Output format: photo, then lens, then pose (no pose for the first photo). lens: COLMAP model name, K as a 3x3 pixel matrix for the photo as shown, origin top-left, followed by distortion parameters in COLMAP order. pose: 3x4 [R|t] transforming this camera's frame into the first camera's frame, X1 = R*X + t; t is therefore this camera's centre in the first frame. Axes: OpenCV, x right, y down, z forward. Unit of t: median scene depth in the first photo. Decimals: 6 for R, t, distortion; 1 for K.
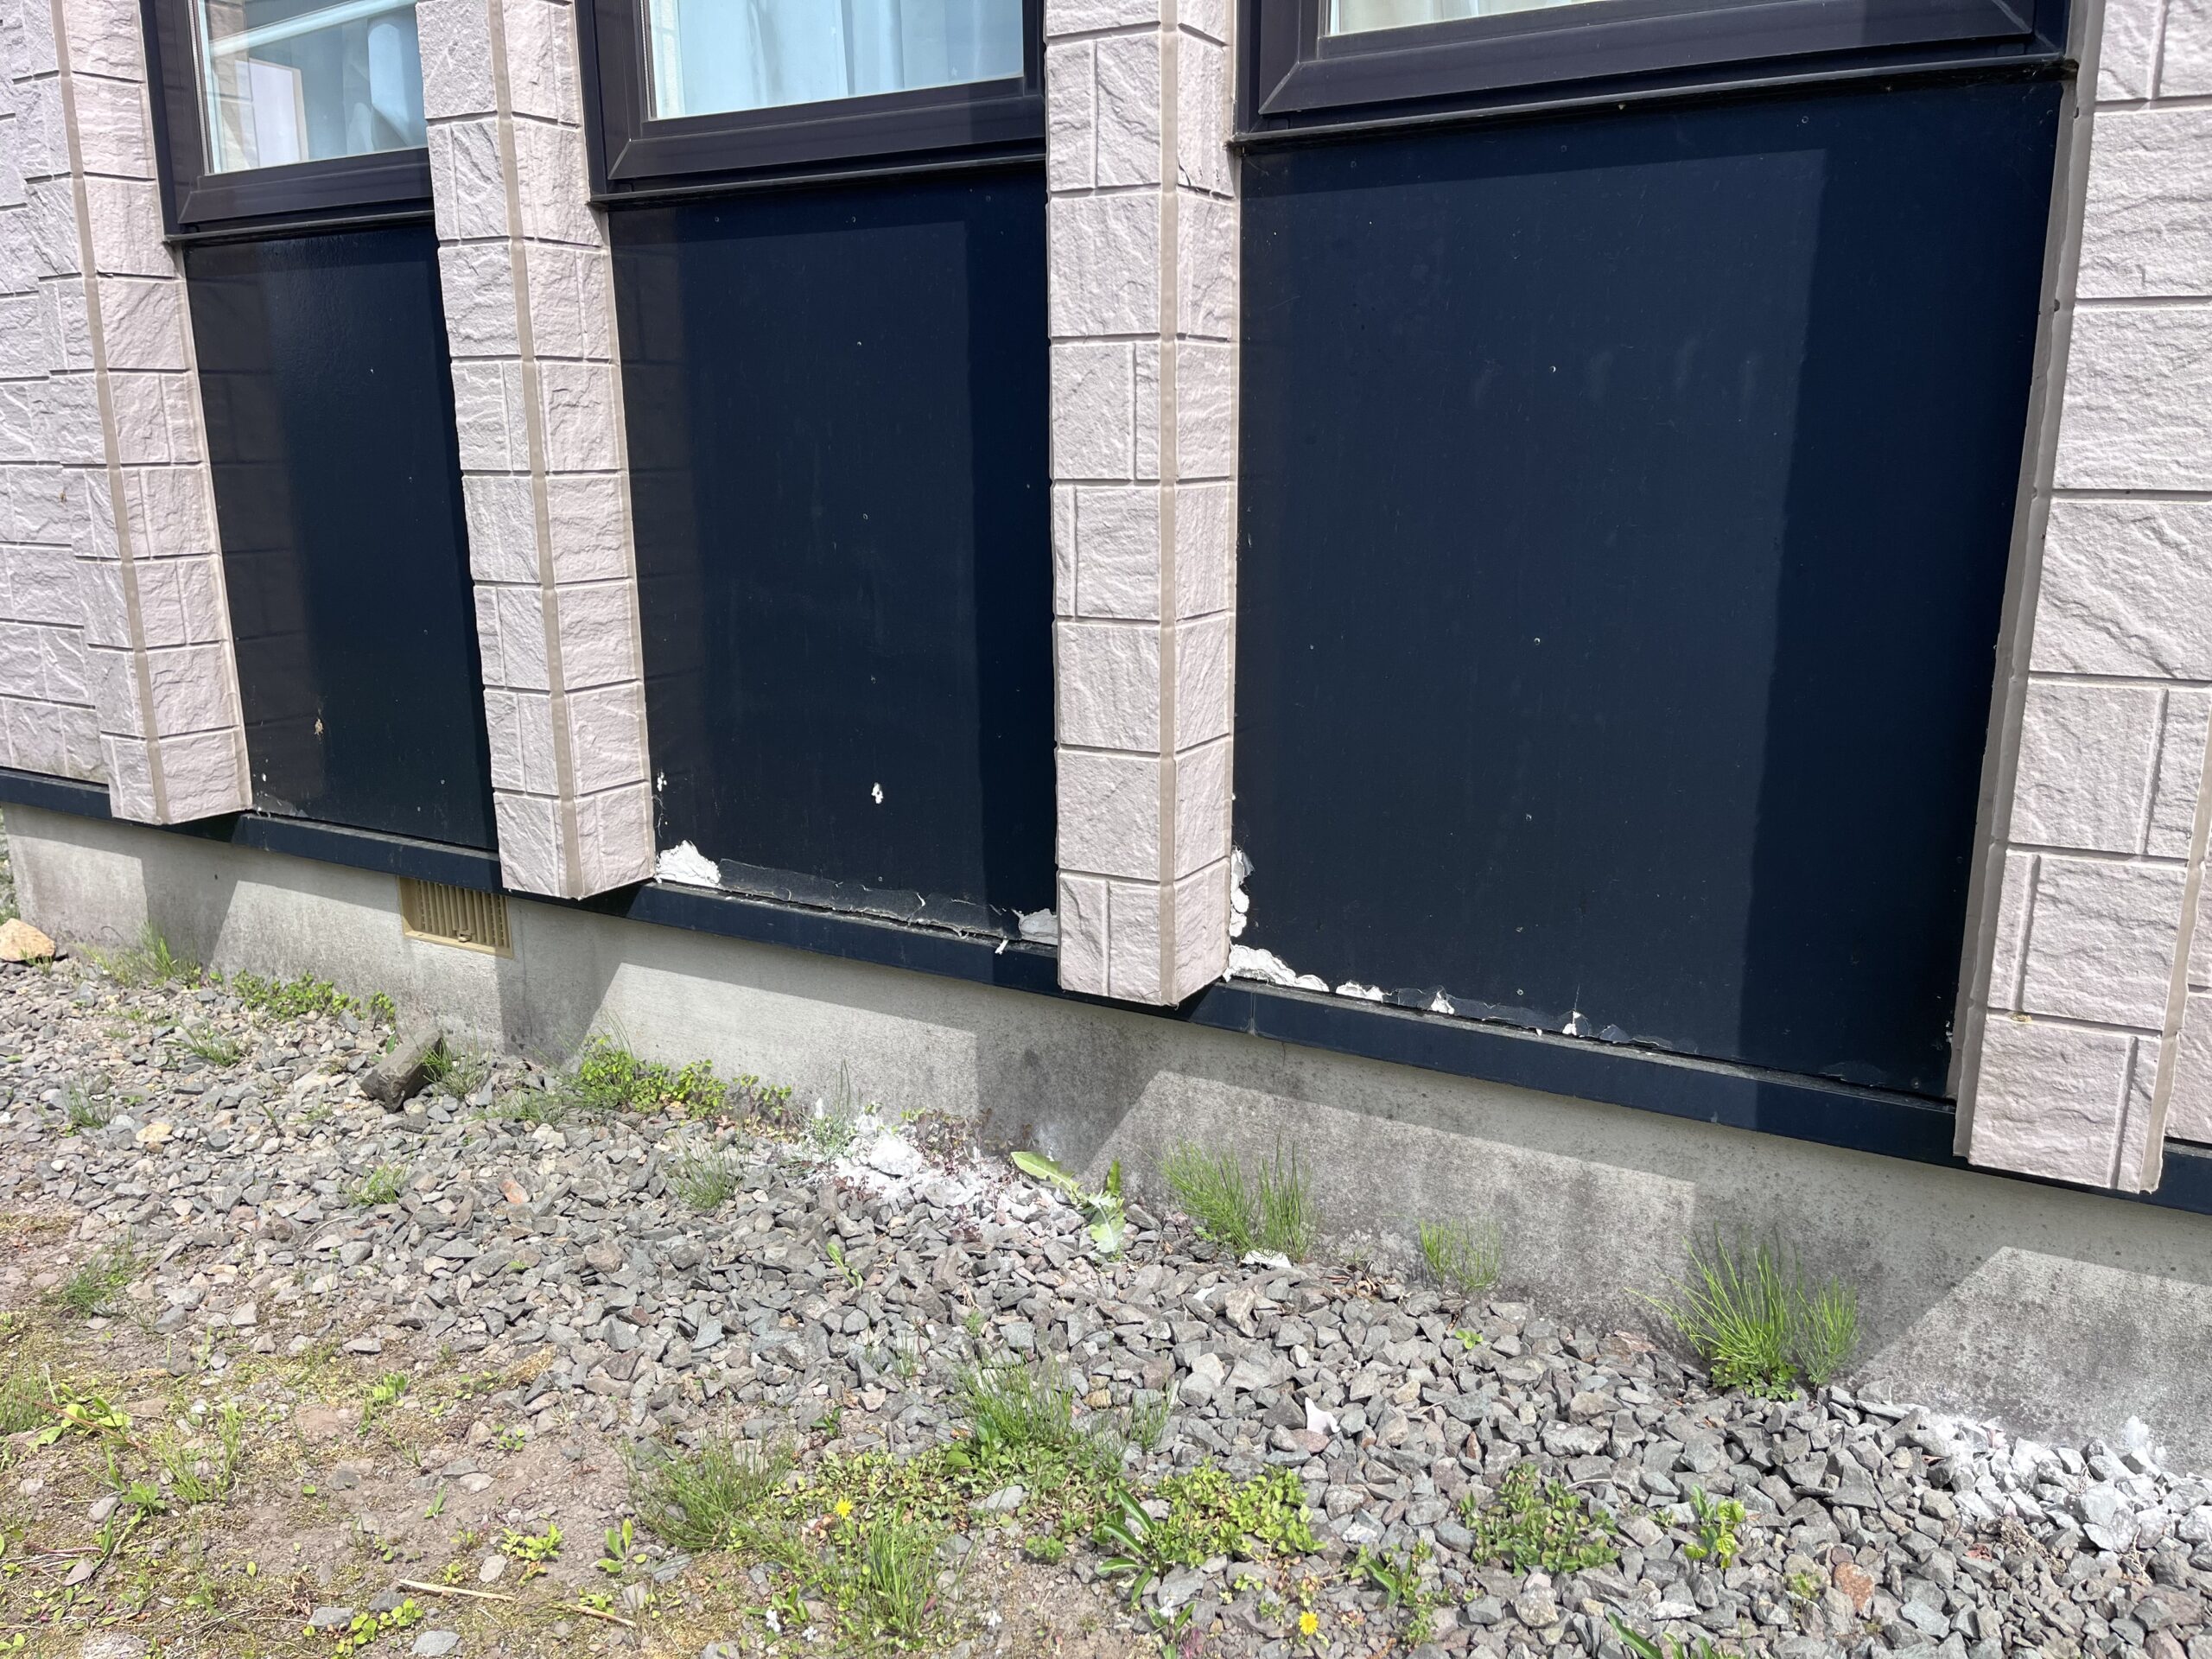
lens RADIAL K [[1685.7, 0, 1109.2], [0, 1685.7, 848.7], [0, 0, 1]] dist [0.060425, -0.102453]
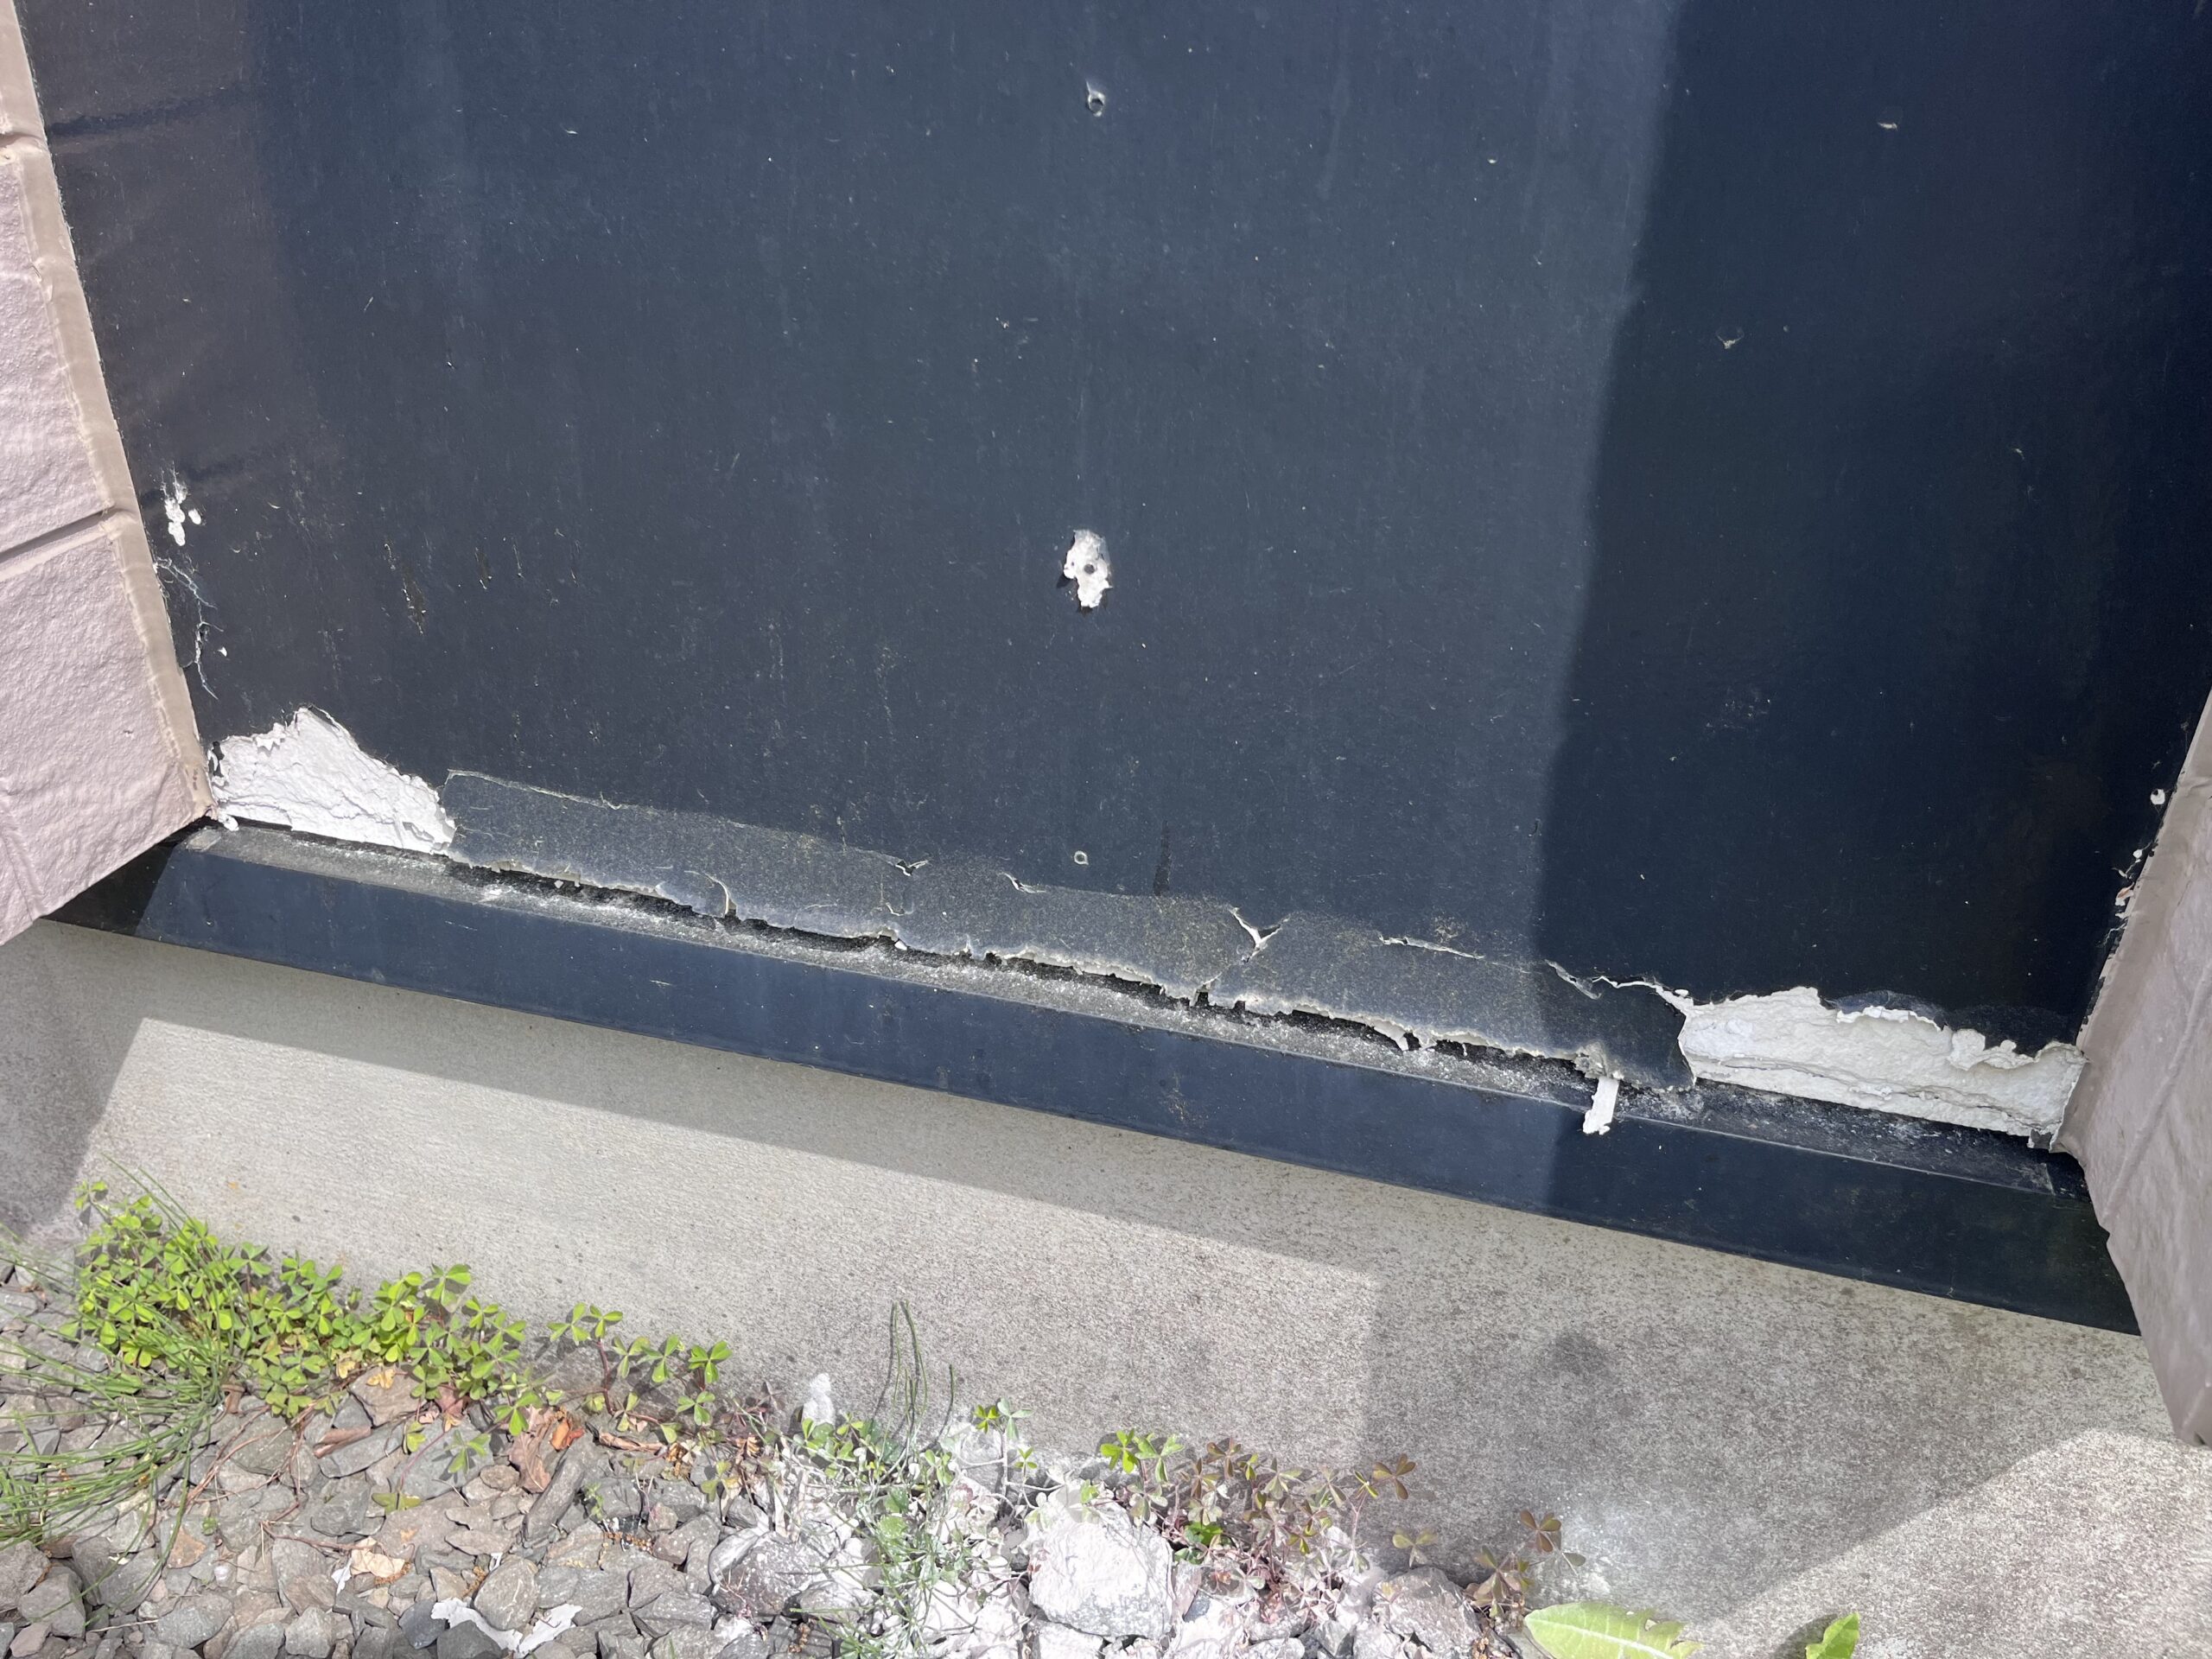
lens RADIAL K [[1685.7, 0, 1090.7], [0, 1685.7, 826.4], [0, 0, 1]] dist [0.060425, -0.102453]
pose [[0.971691, -0.098958, 0.214531, -0.255375], [0.037836, 0.961511, 0.272148, -0.085589], [-0.233205, -0.256327, 0.938036, 0.954583]]
